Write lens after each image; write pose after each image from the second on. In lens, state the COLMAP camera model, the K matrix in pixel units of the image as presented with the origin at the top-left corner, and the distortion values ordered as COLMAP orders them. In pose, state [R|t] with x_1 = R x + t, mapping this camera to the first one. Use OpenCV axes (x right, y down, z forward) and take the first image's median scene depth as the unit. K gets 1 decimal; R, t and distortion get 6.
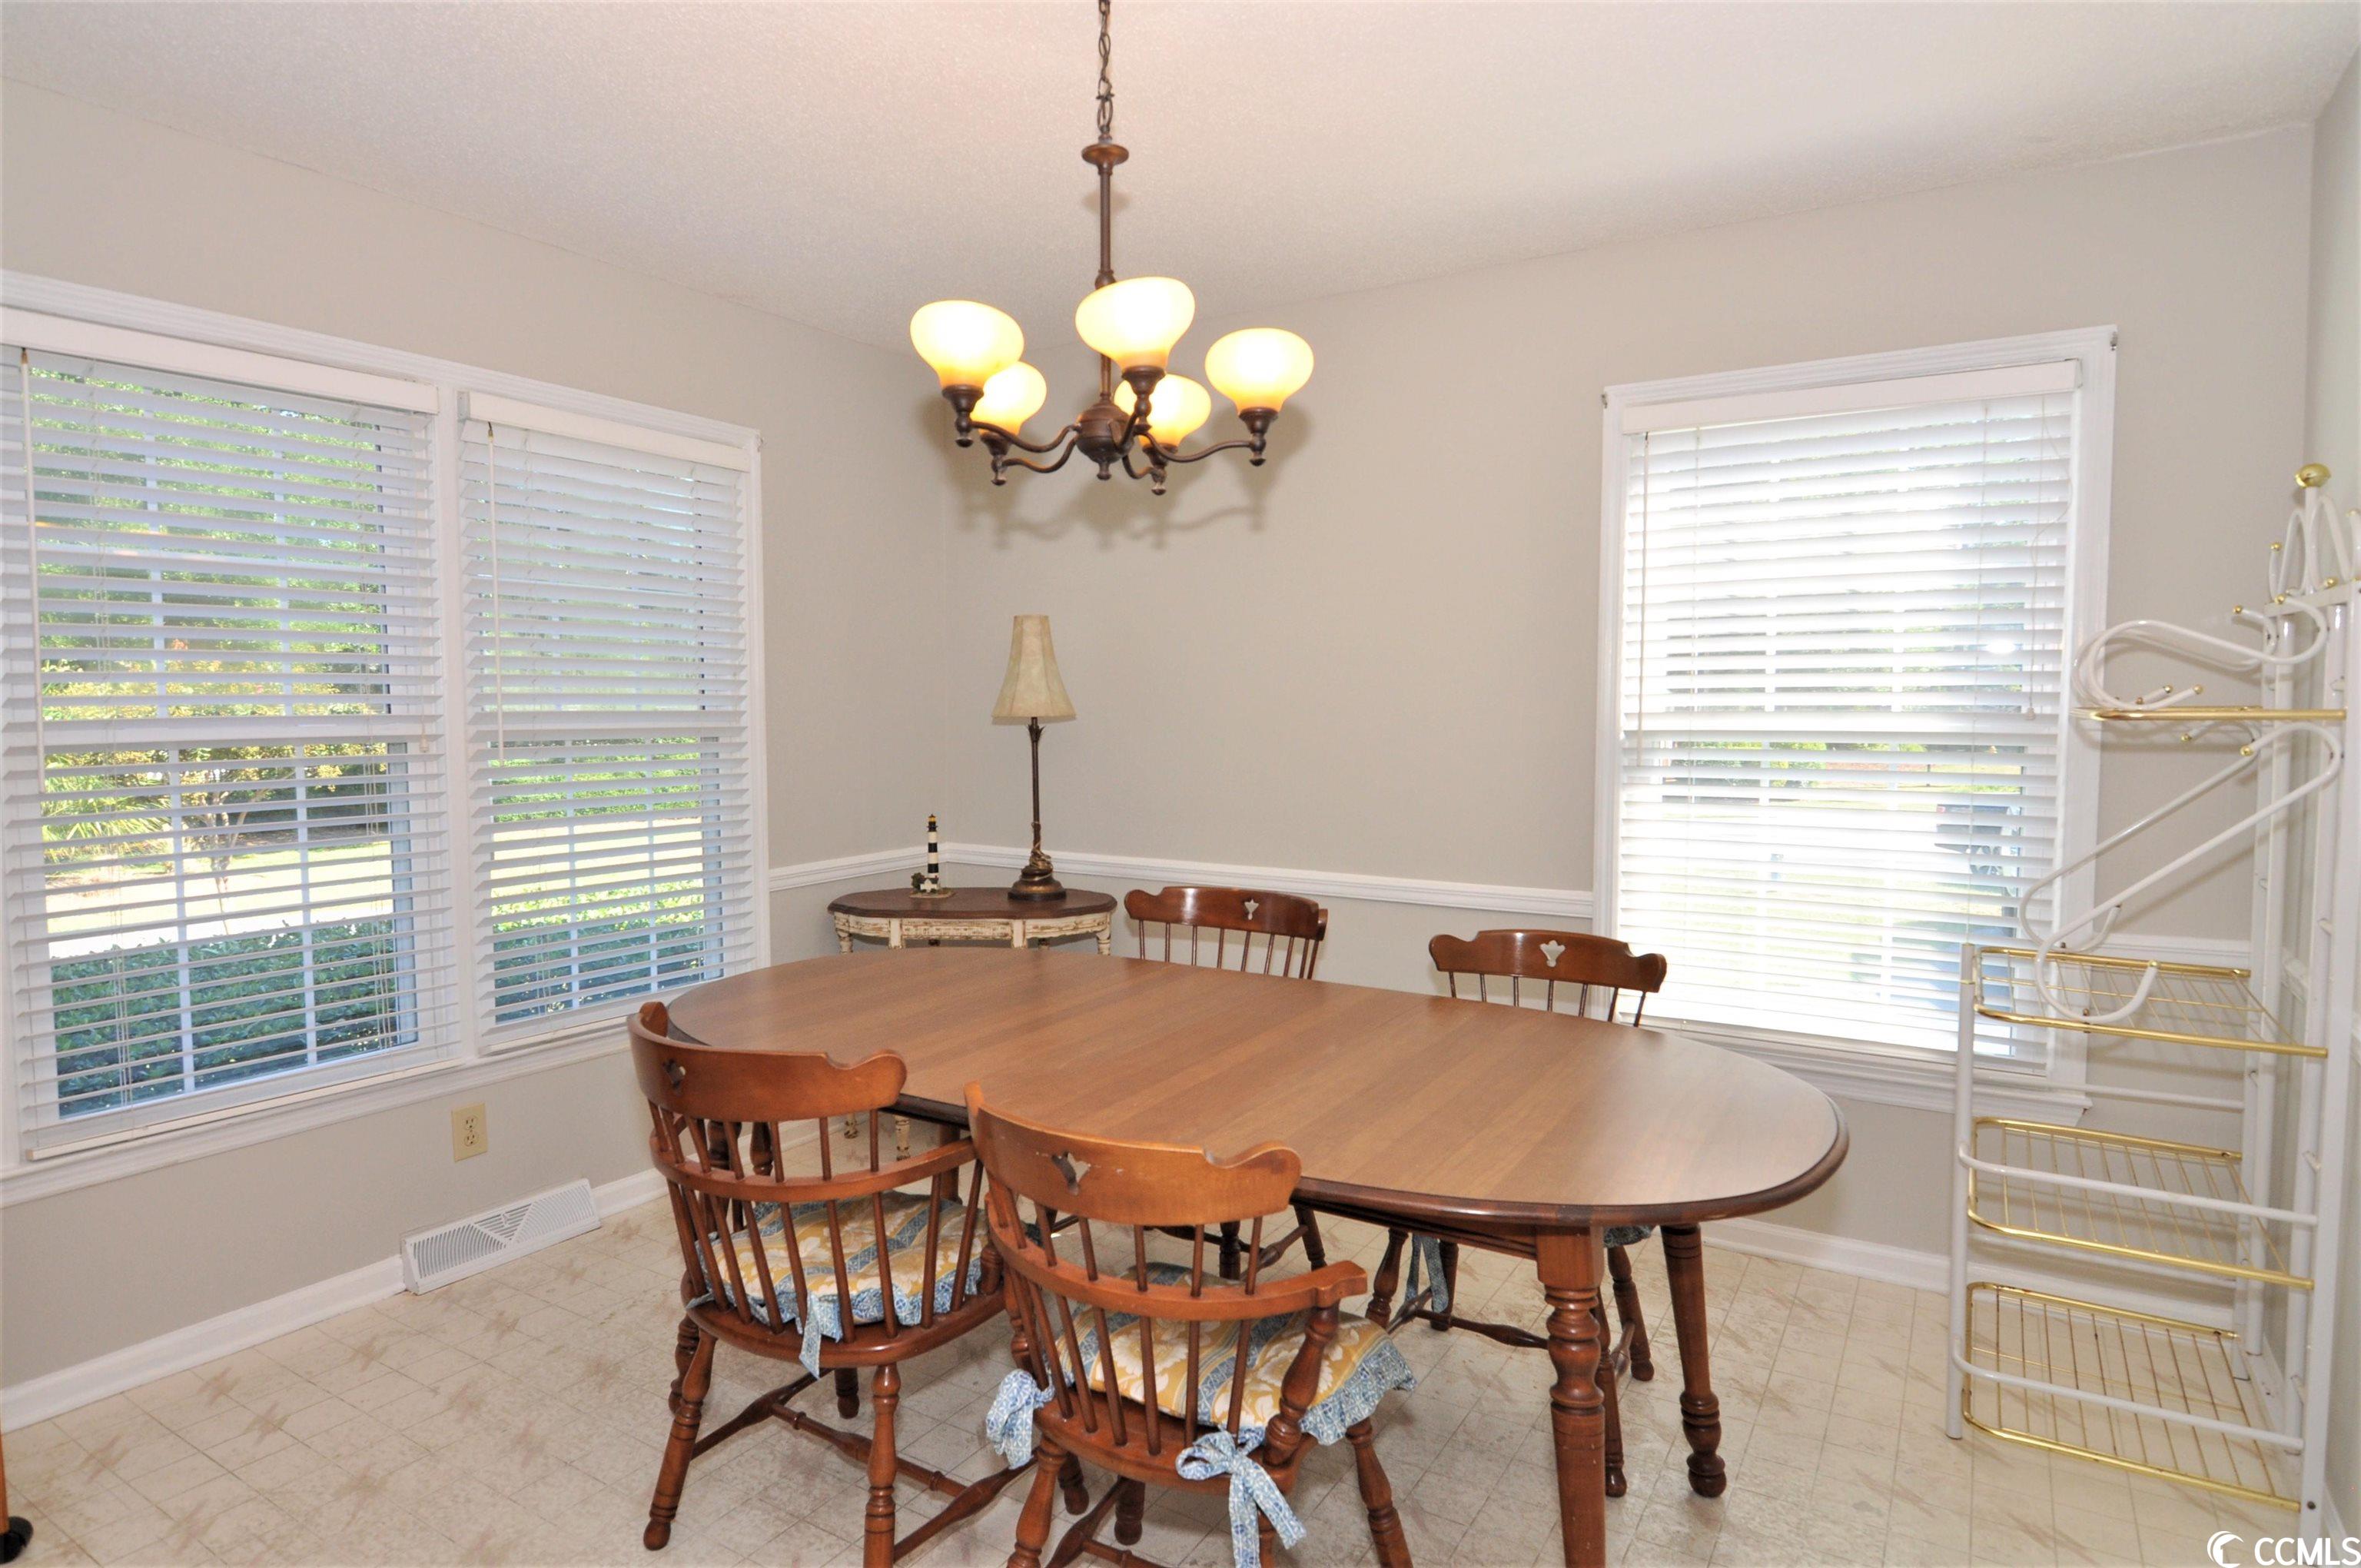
lens RADIAL K [[1282.2, 0, 1182.8], [0, 1282.2, 780.6], [0, 0, 1]] dist [-0.006470, -0.003916]
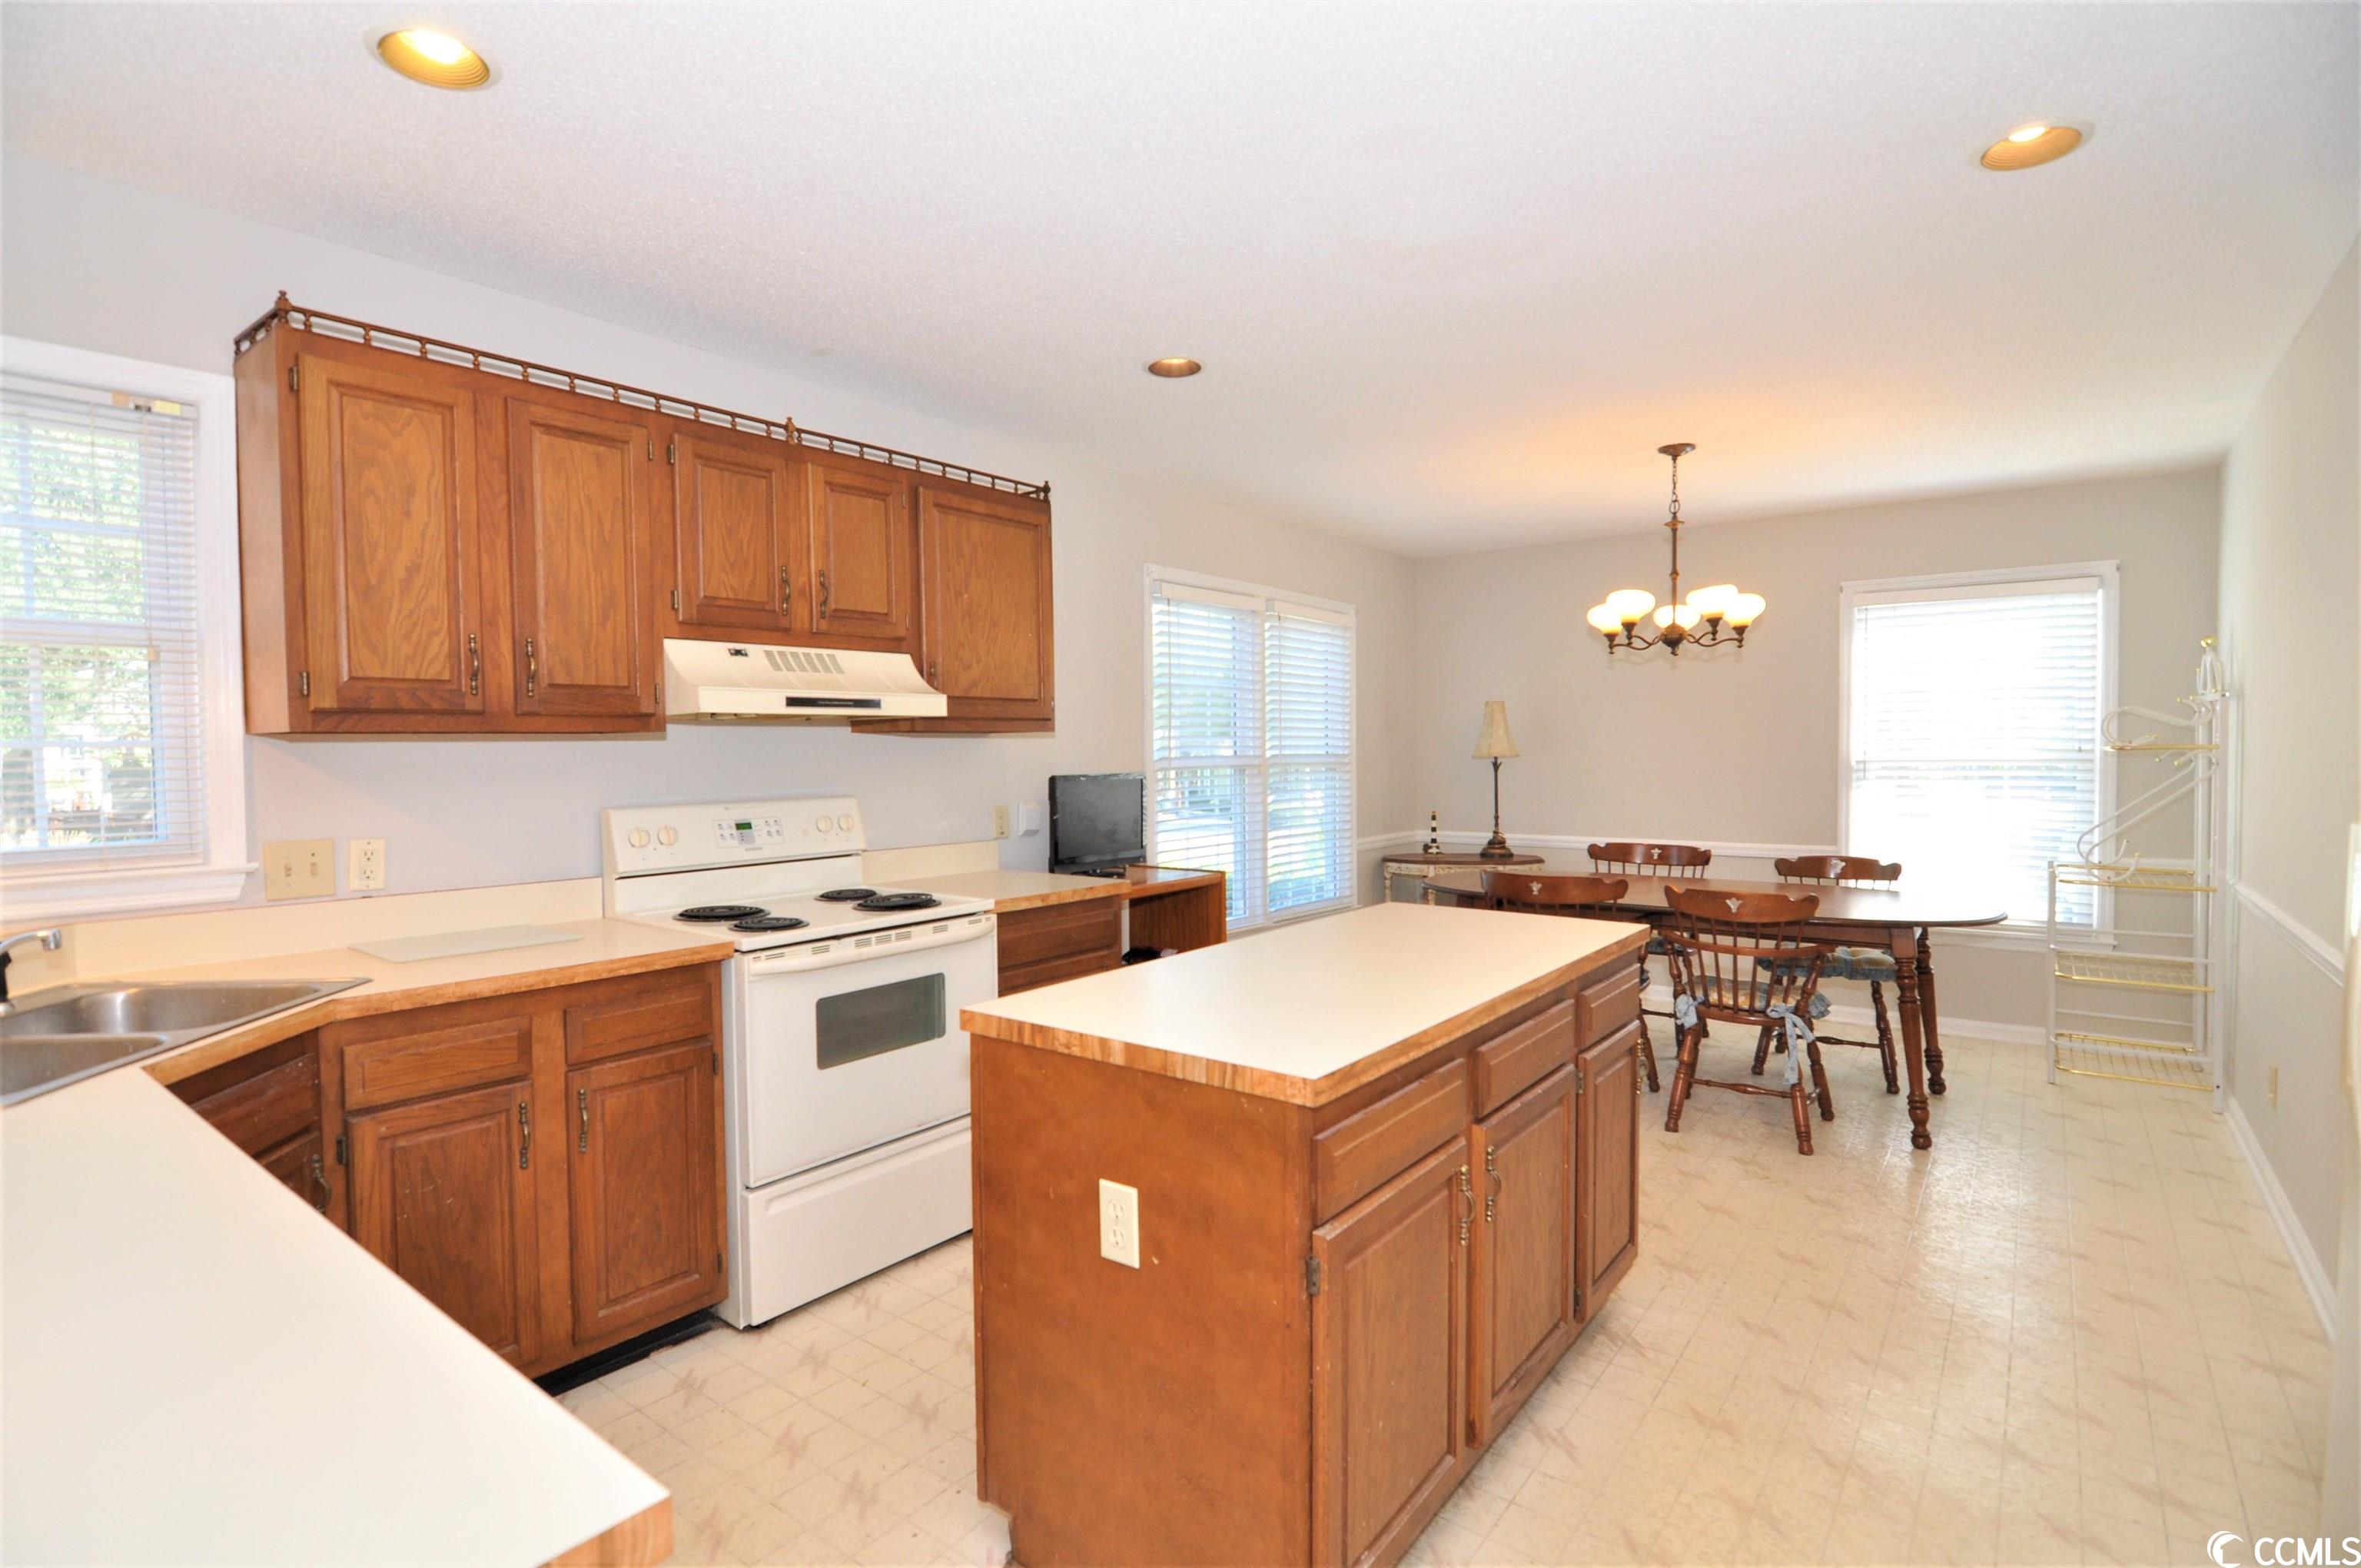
lens RADIAL K [[1137.8, 0, 1173.2], [0, 1137.8, 786.8], [0, 0, 1]] dist [-0.002679, -0.007127]
pose [[0.995894, -0.002728, -0.090485, -0.449603], [-0.000273, 0.999451, -0.033142, 0.048828], [0.090526, 0.033030, 0.995346, -0.679435]]
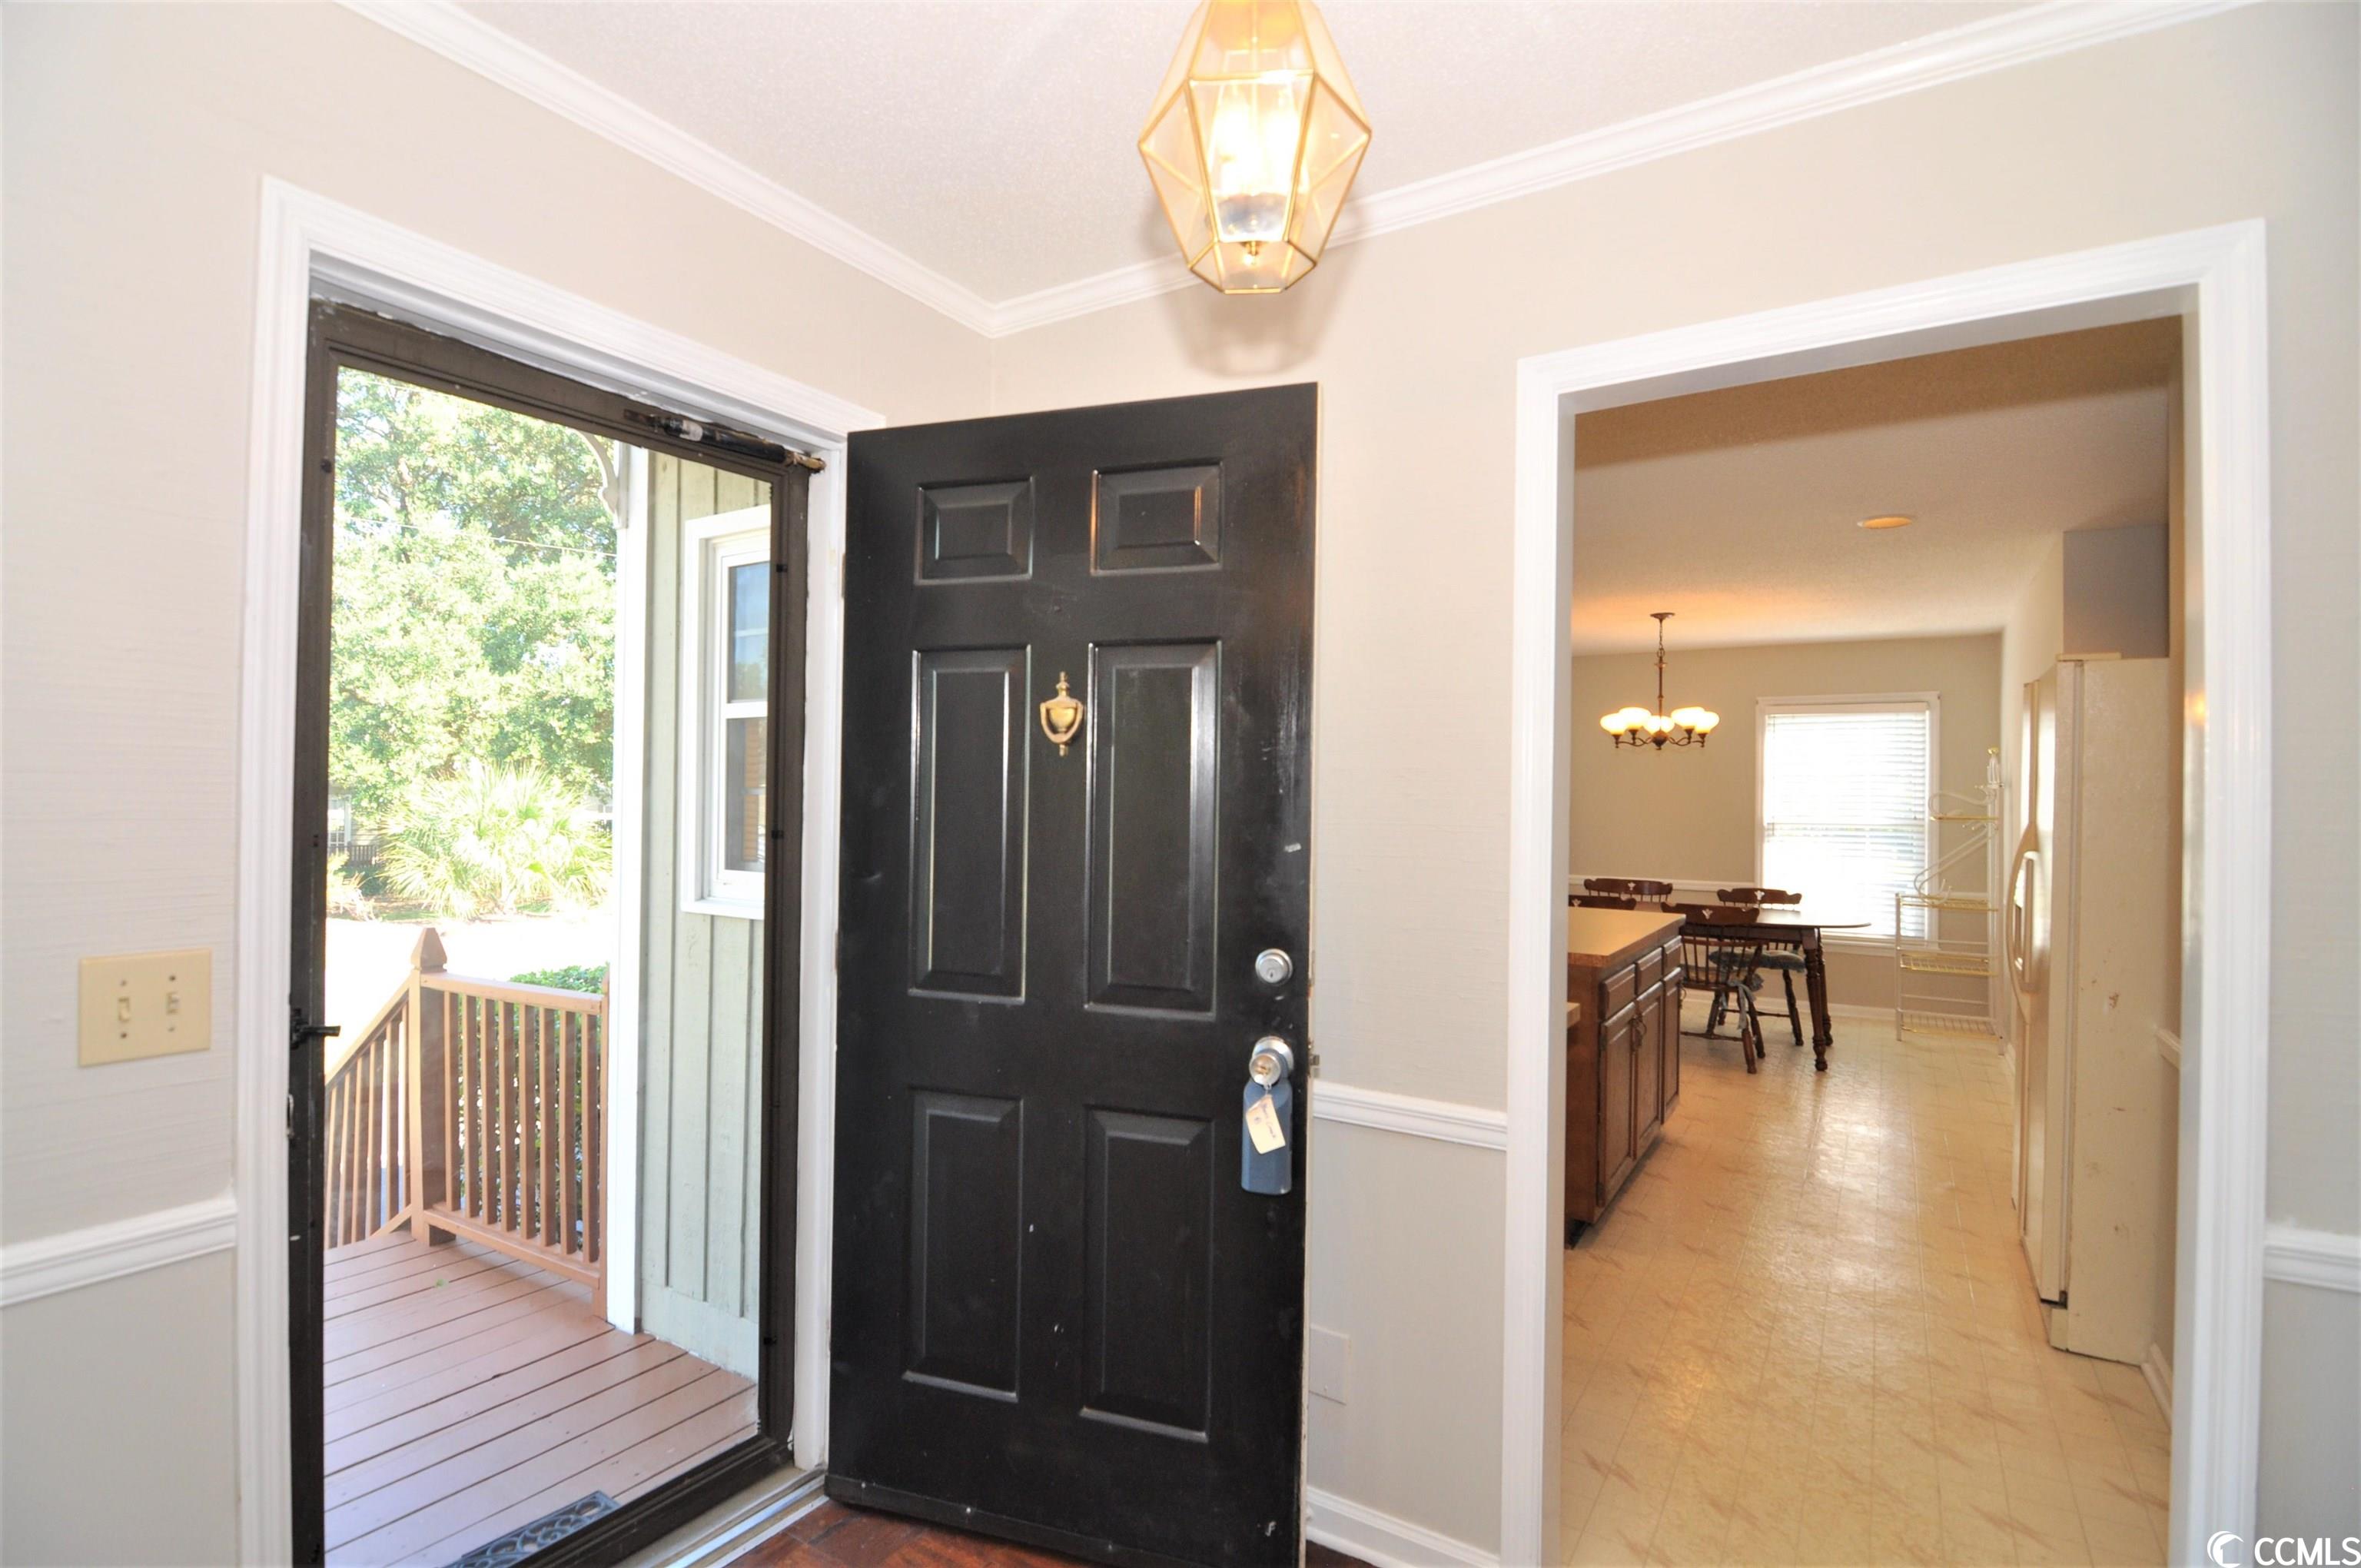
lens RADIAL K [[1137.8, 0, 1180.5], [0, 1137.8, 785.8], [0, 0, 1]] dist [-0.002679, -0.007127]
pose [[0.999898, 0.014200, 0.001613, -0.795202], [-0.014035, 0.996977, -0.076414, 0.073975], [-0.002693, 0.076384, 0.997075, -1.236019]]
